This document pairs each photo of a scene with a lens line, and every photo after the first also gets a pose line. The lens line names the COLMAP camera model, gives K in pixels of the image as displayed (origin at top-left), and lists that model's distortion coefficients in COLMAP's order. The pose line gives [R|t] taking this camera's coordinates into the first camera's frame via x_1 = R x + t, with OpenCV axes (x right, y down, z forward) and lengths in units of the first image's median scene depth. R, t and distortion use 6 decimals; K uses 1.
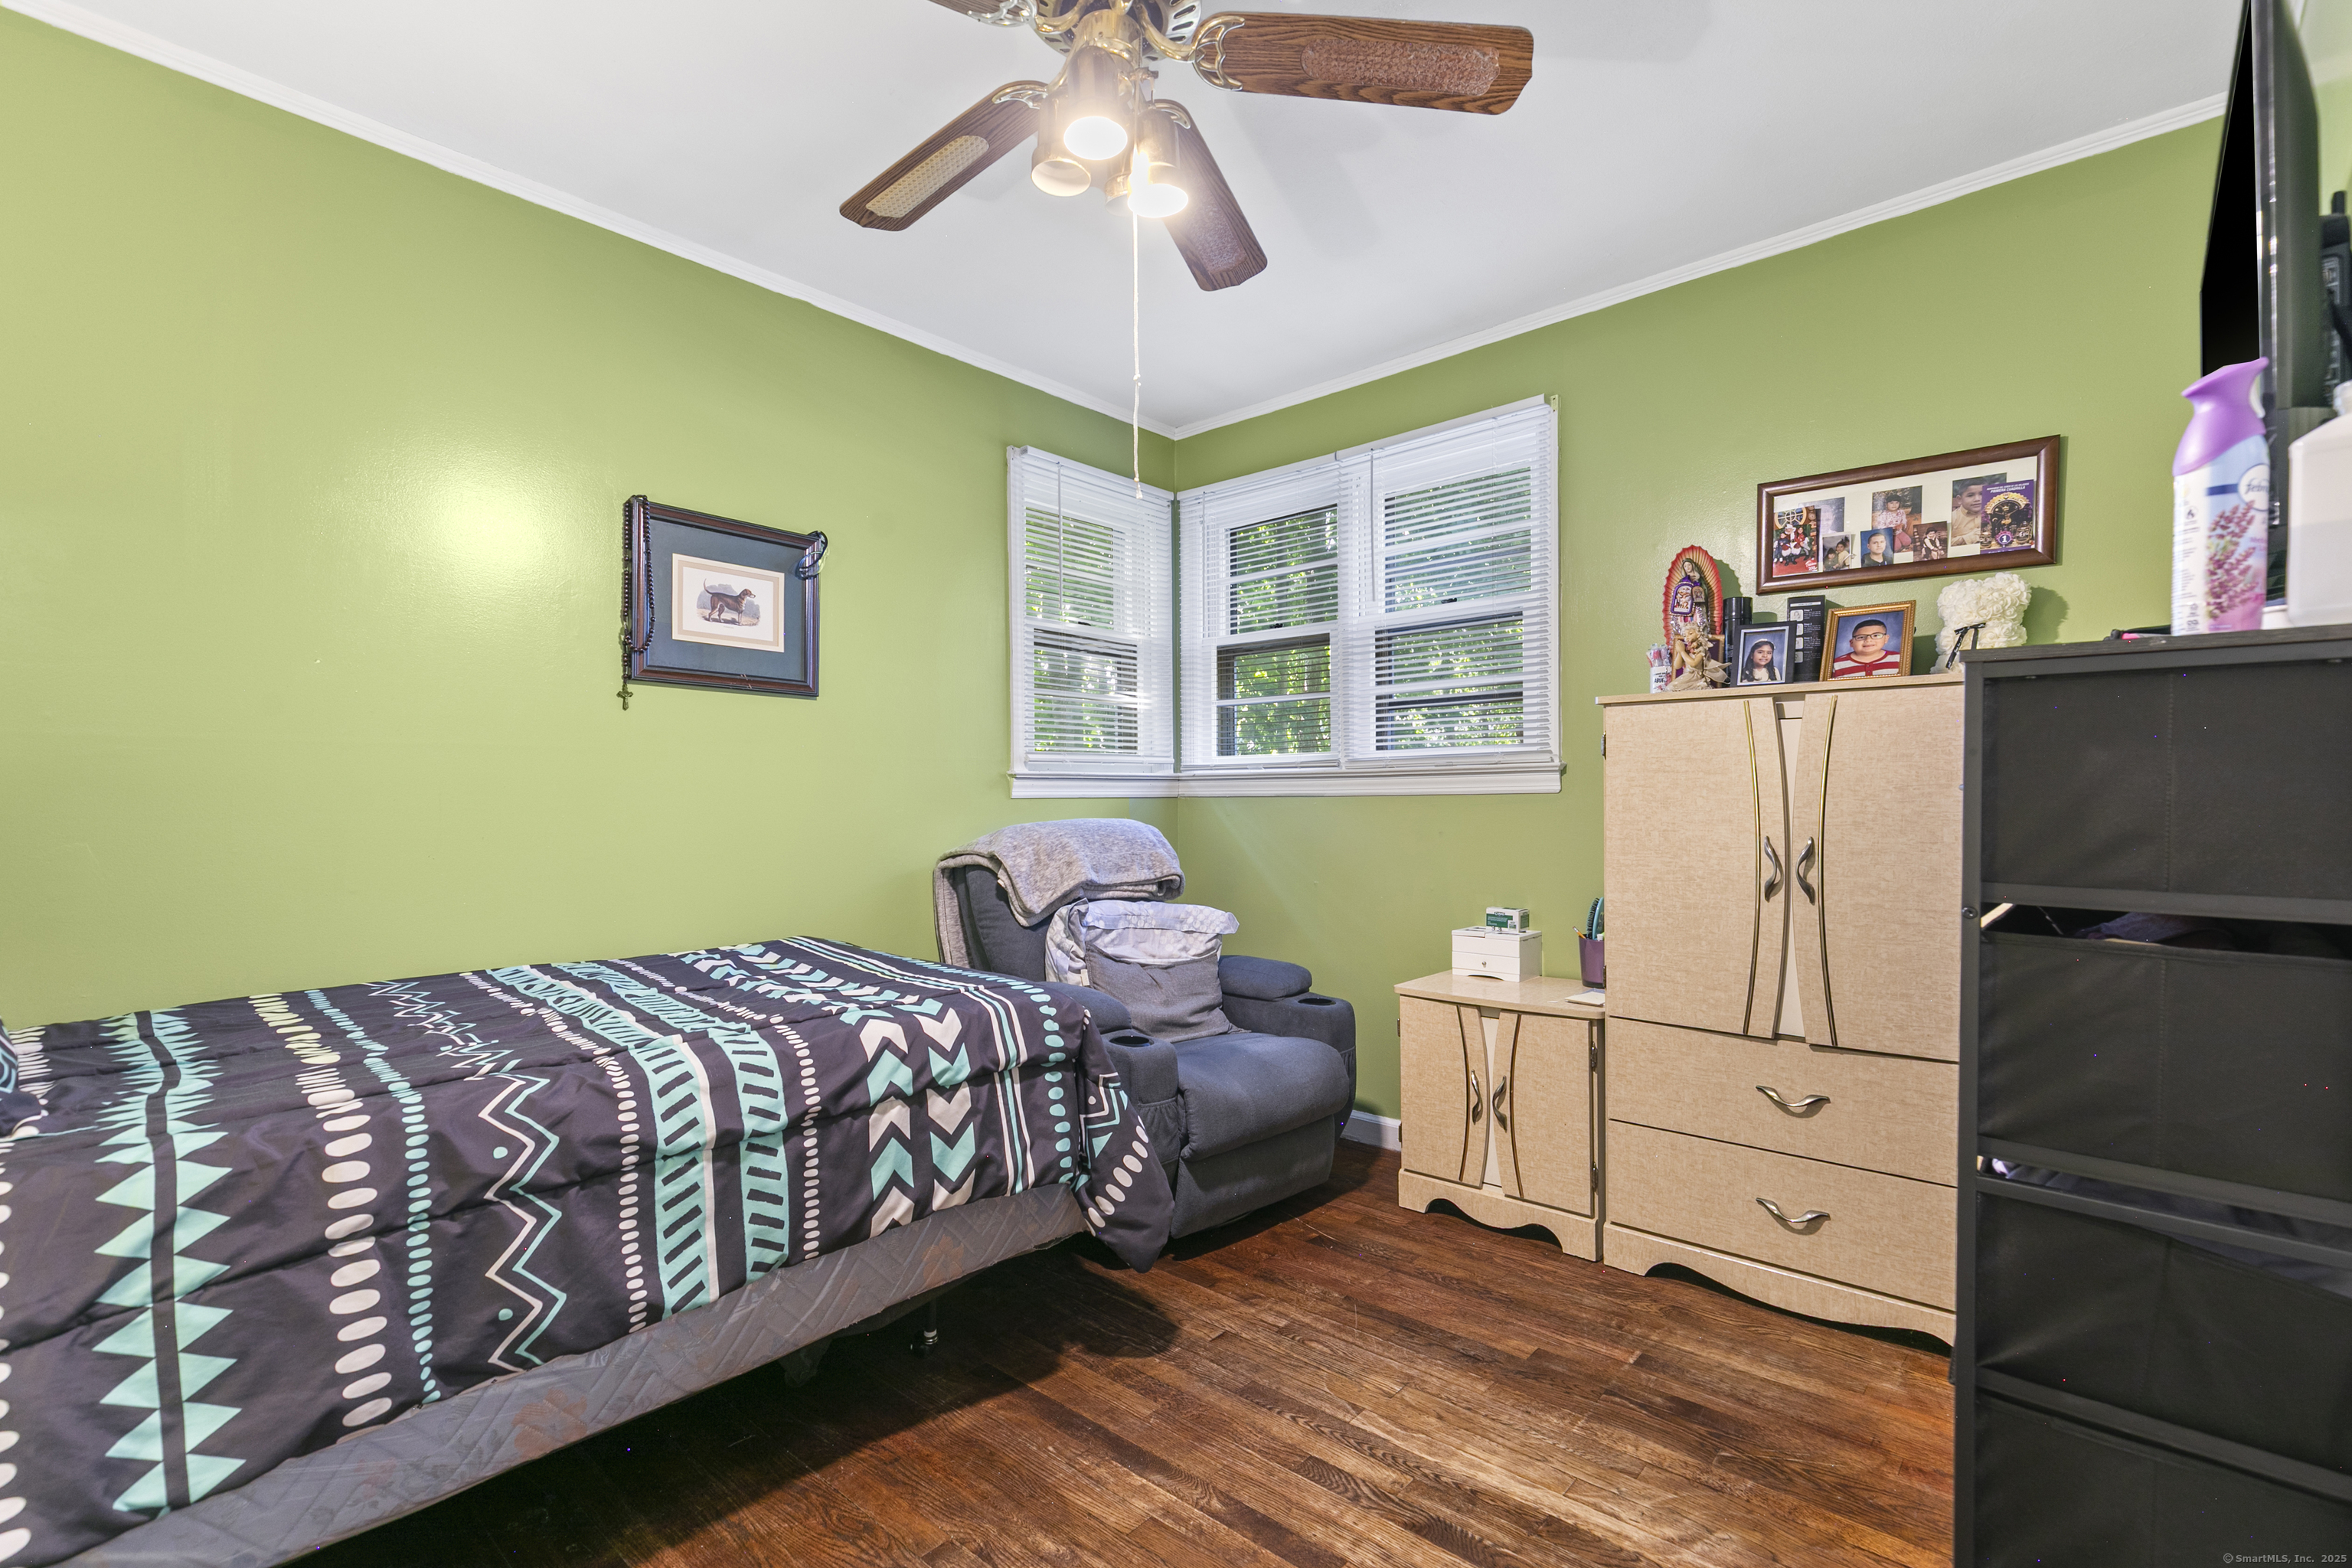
lens RADIAL K [[1059.3, 0, 1184.5], [0, 1059.3, 800.3], [0, 0, 1]] dist [0.011710, -0.005449]
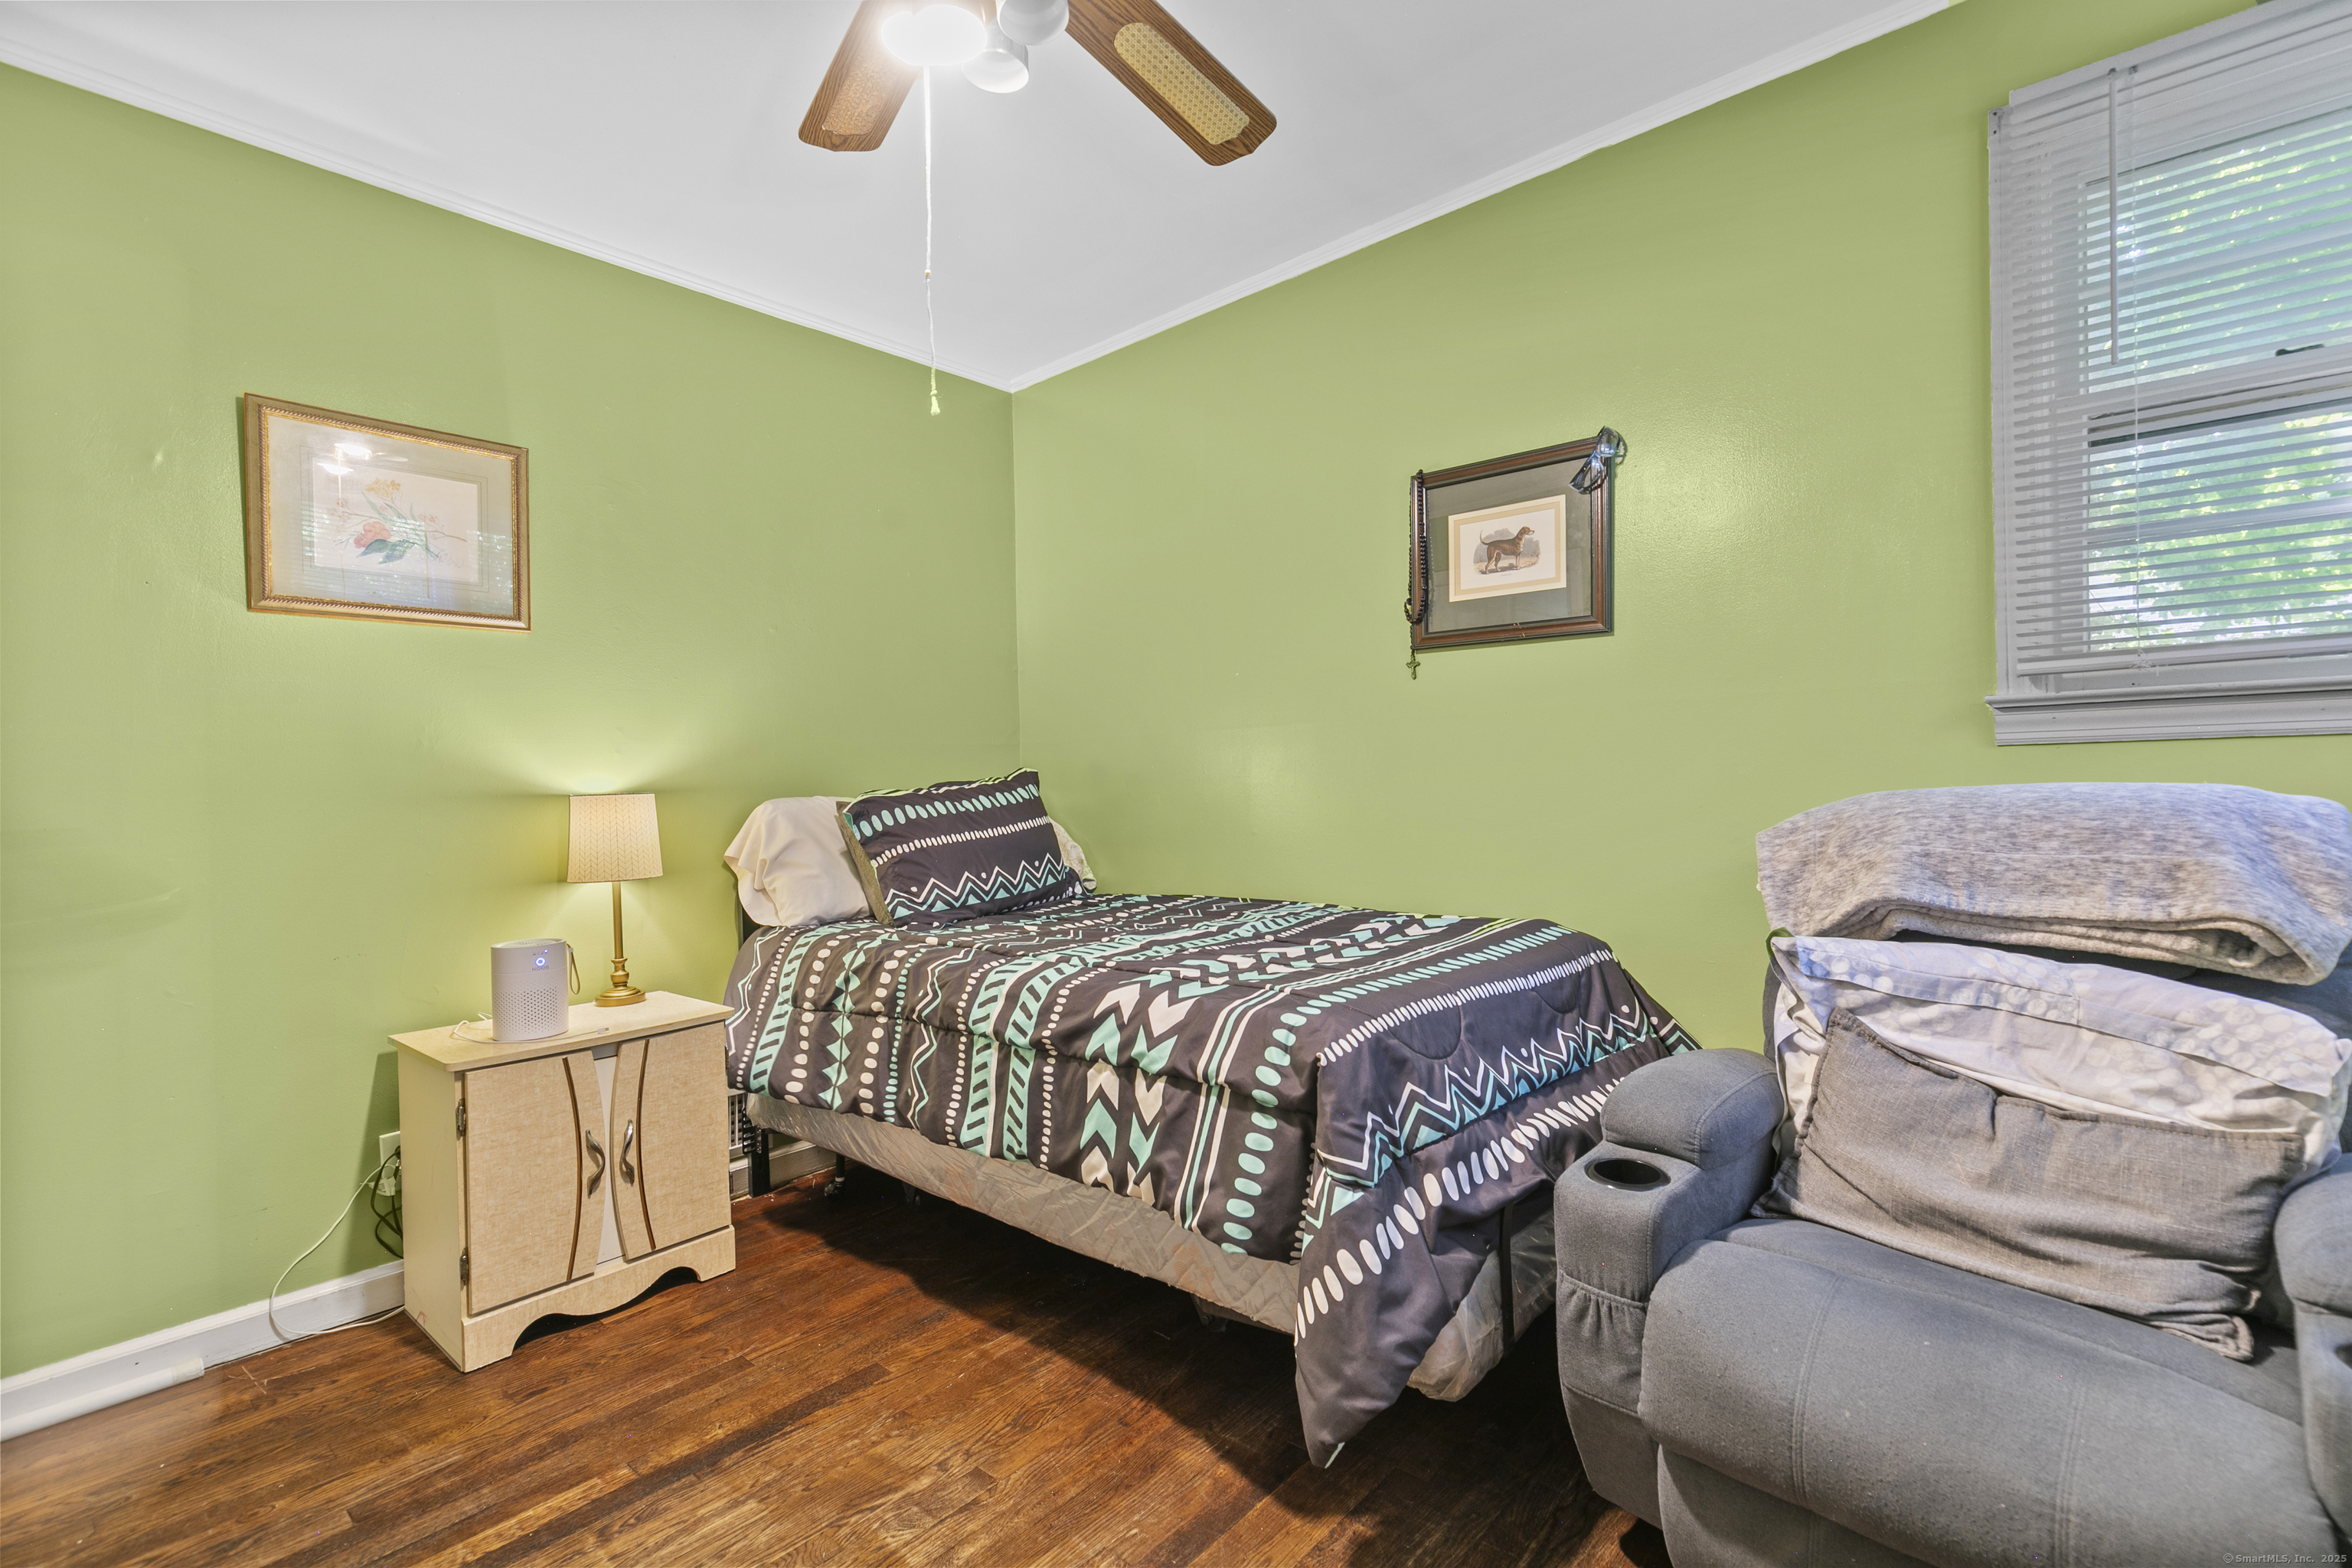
lens RADIAL K [[1059.3, 0, 1185.0], [0, 1059.3, 782.5], [0, 0, 1]] dist [0.011710, -0.005449]
pose [[0.006929, 0.005493, -0.999961, 0.703507], [0.021604, 0.999751, 0.005641, 0.008818], [0.999743, -0.021642, 0.006808, 1.020918]]
